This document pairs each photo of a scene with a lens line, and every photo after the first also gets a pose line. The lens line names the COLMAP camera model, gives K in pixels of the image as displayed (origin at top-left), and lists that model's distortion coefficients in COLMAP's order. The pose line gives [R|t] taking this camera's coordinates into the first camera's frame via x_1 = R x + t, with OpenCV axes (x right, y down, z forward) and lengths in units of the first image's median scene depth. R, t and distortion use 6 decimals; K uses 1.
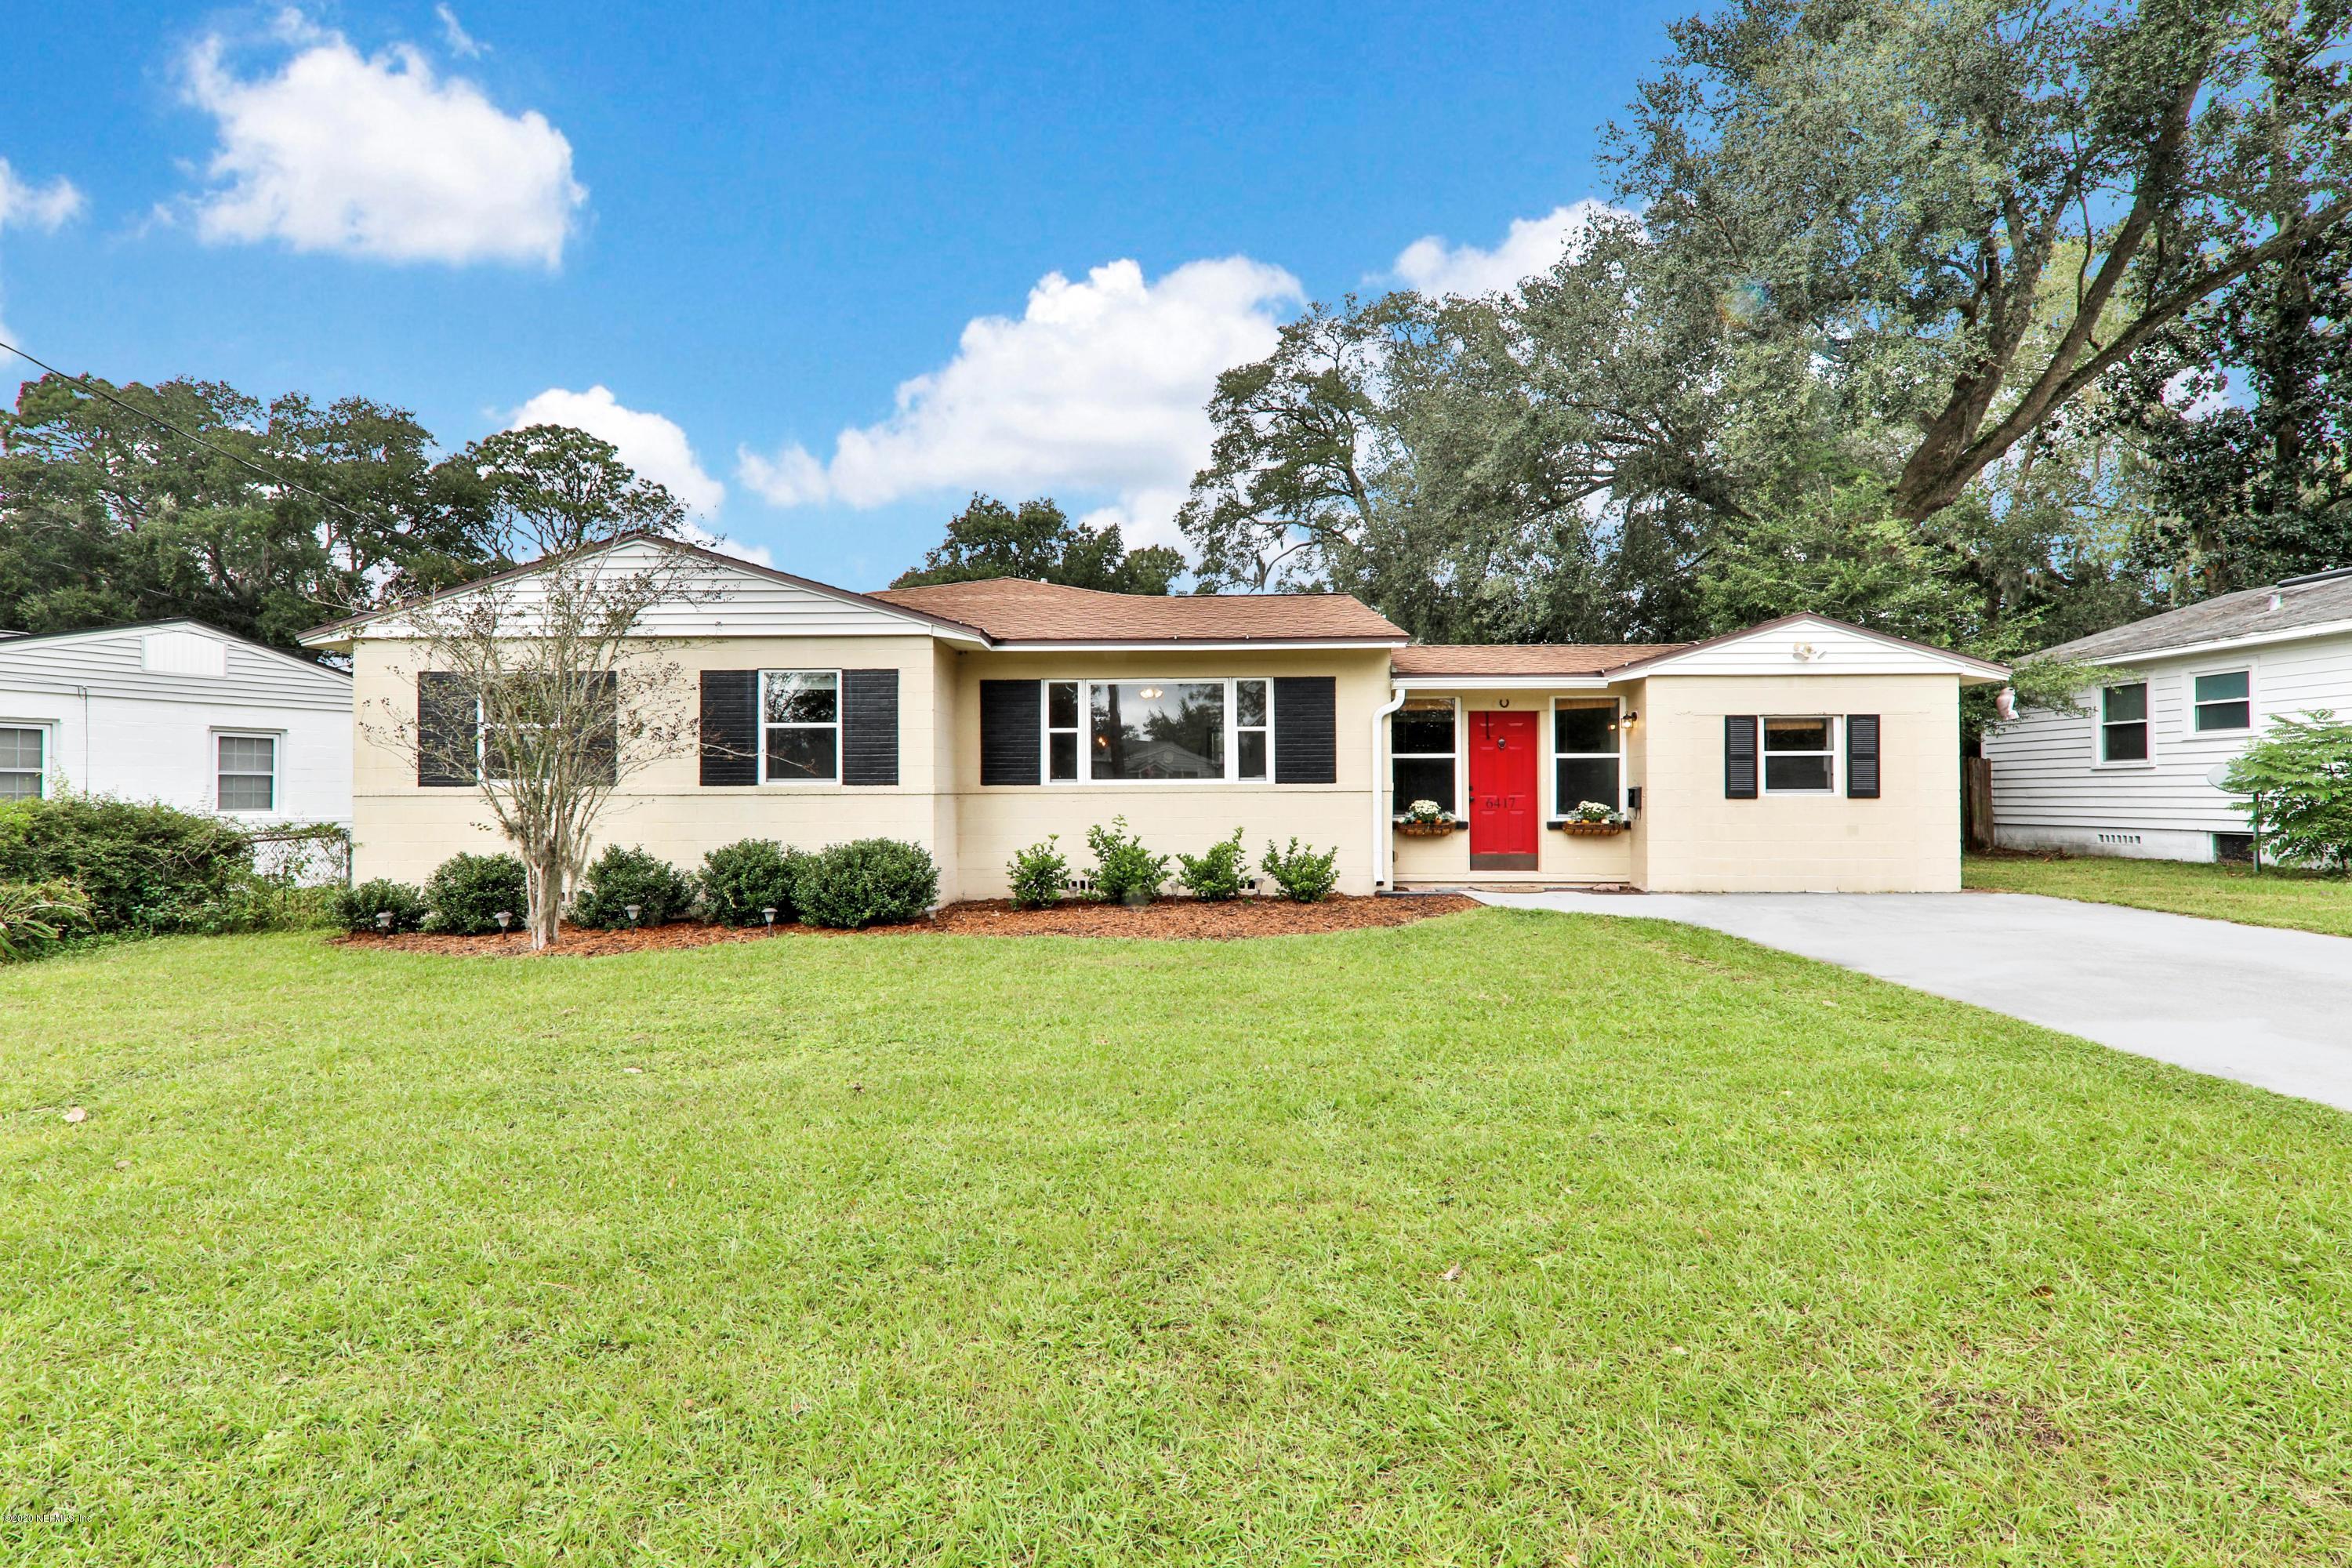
lens RADIAL K [[966.8, 0, 1180.4], [0, 966.8, 778.3], [0, 0, 1]] dist [0.008458, -0.000928]
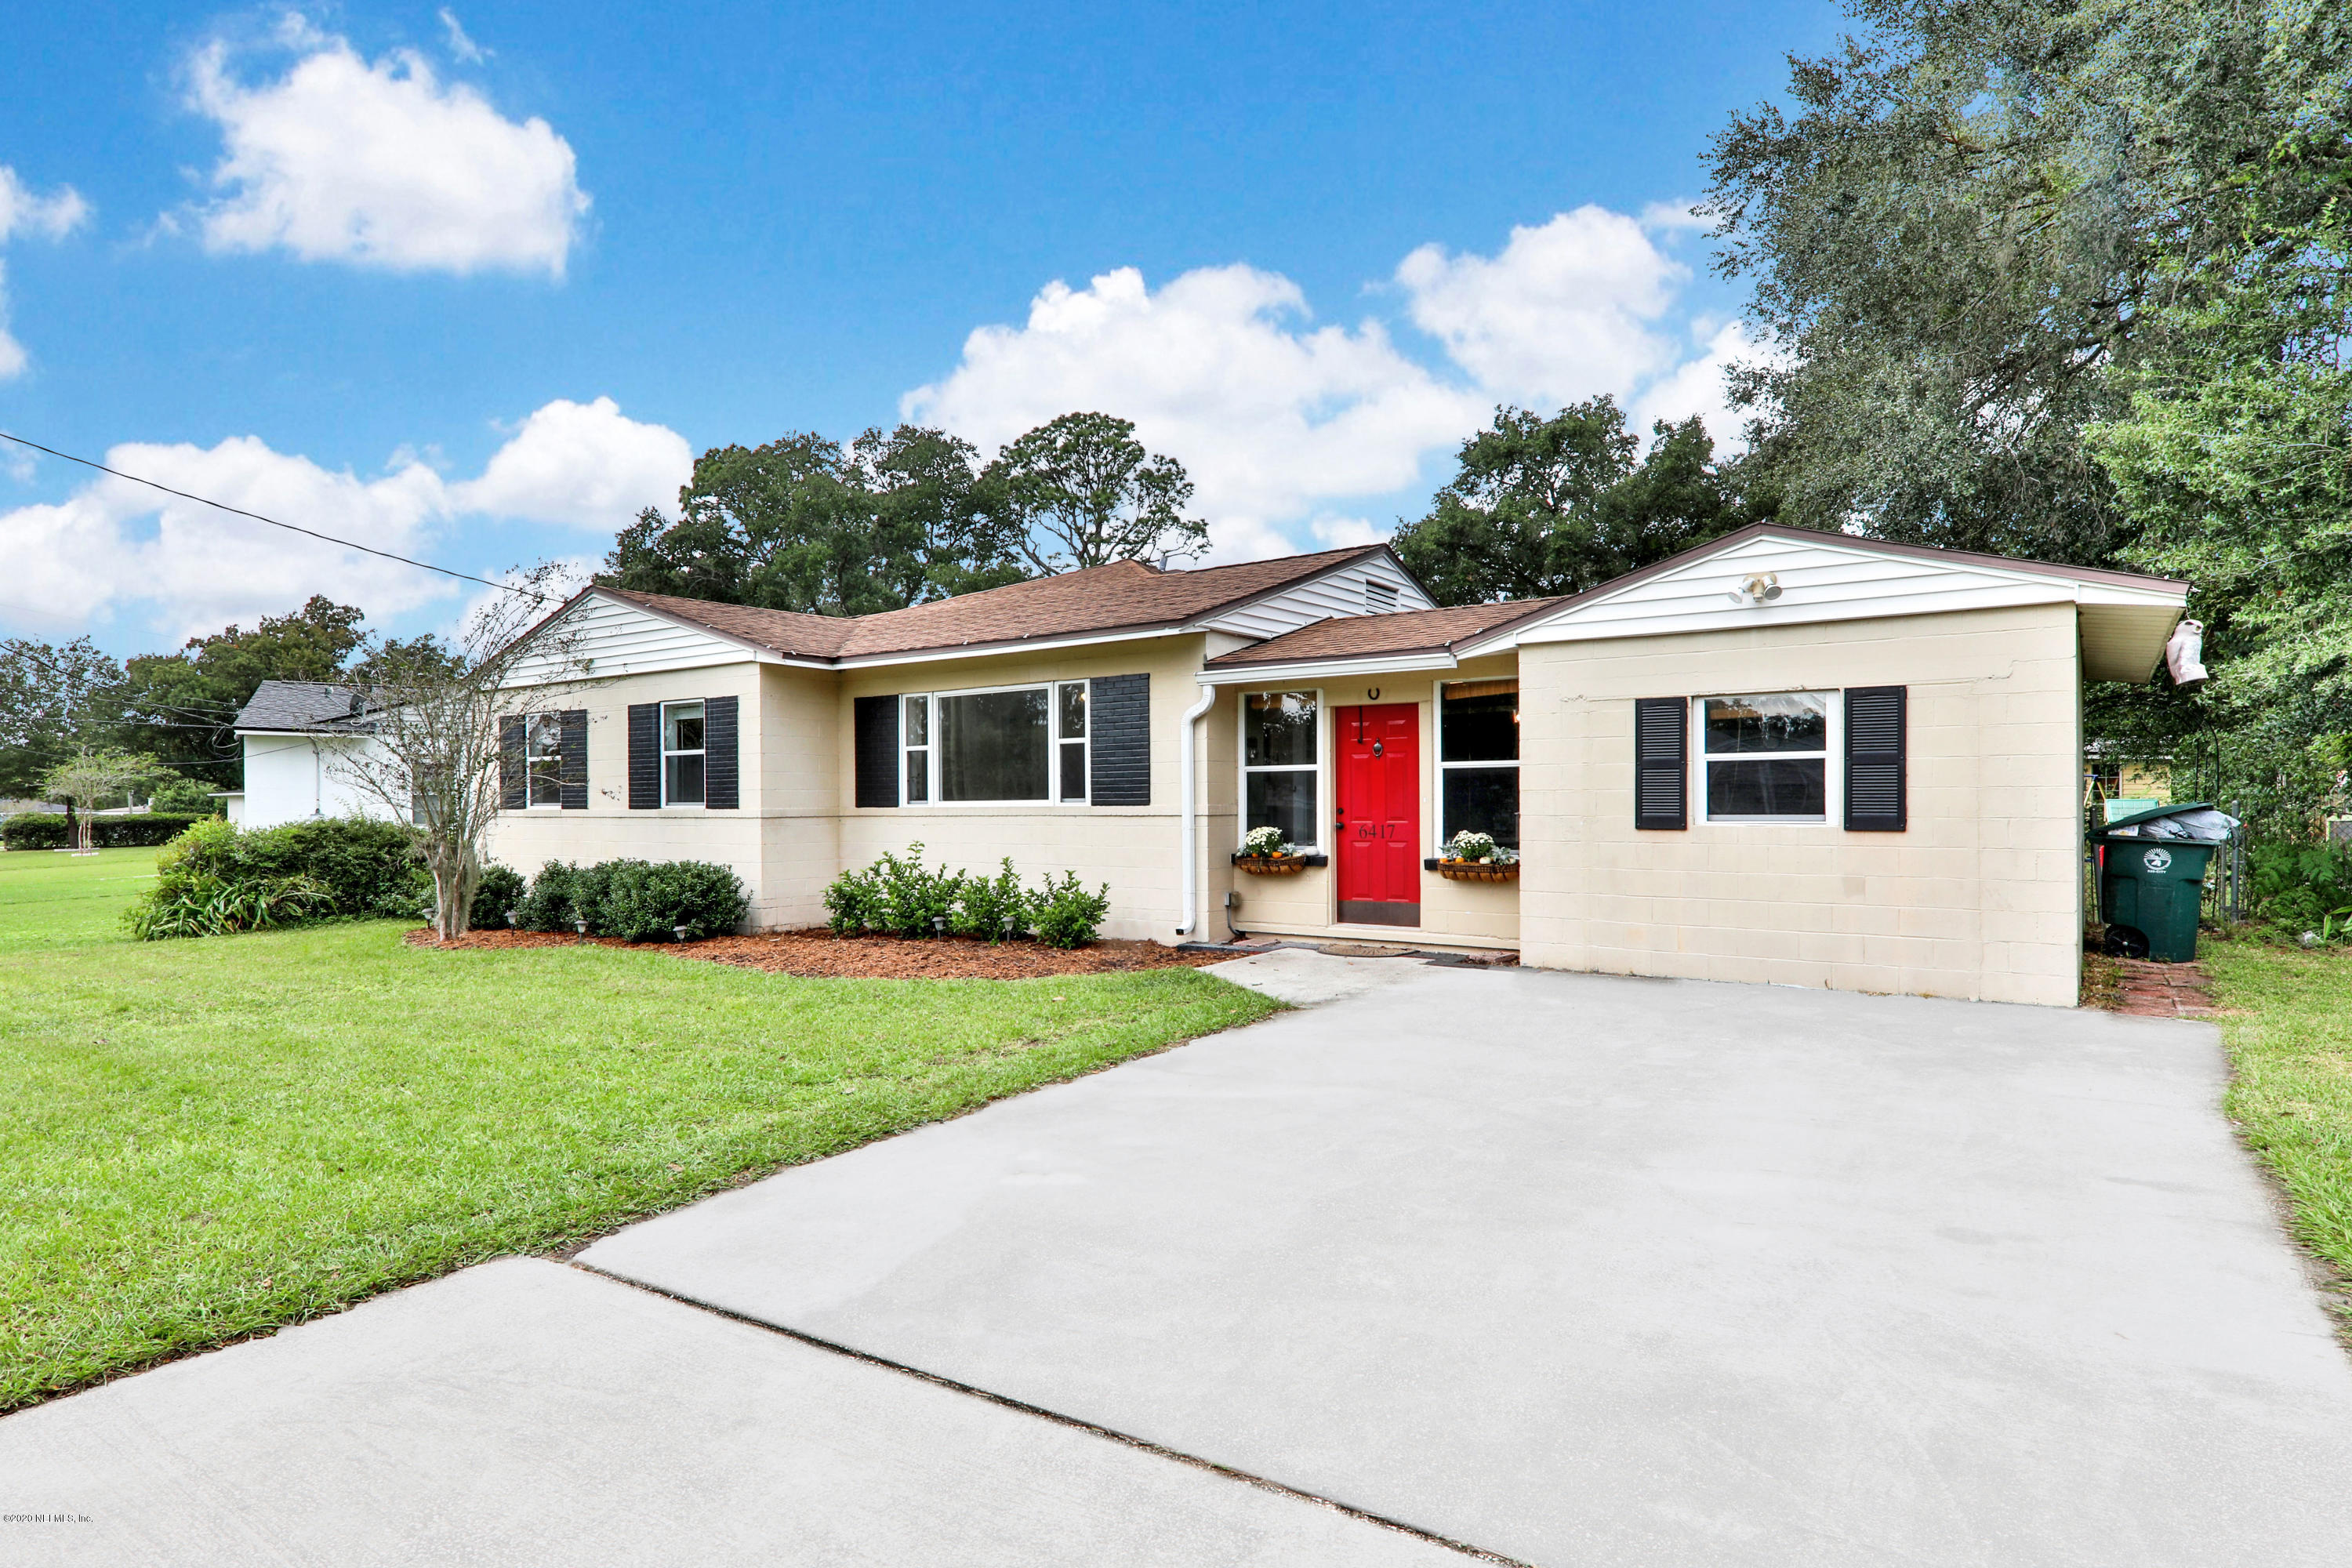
lens RADIAL K [[1284.7, 0, 1191.3], [0, 1284.7, 793.2], [0, 0, 1]] dist [-0.002094, -0.000318]
pose [[0.827086, -0.005386, -0.562050, 0.788810], [0.012030, 0.999895, 0.008122, -0.013225], [0.561947, -0.013479, 0.827064, 0.129916]]
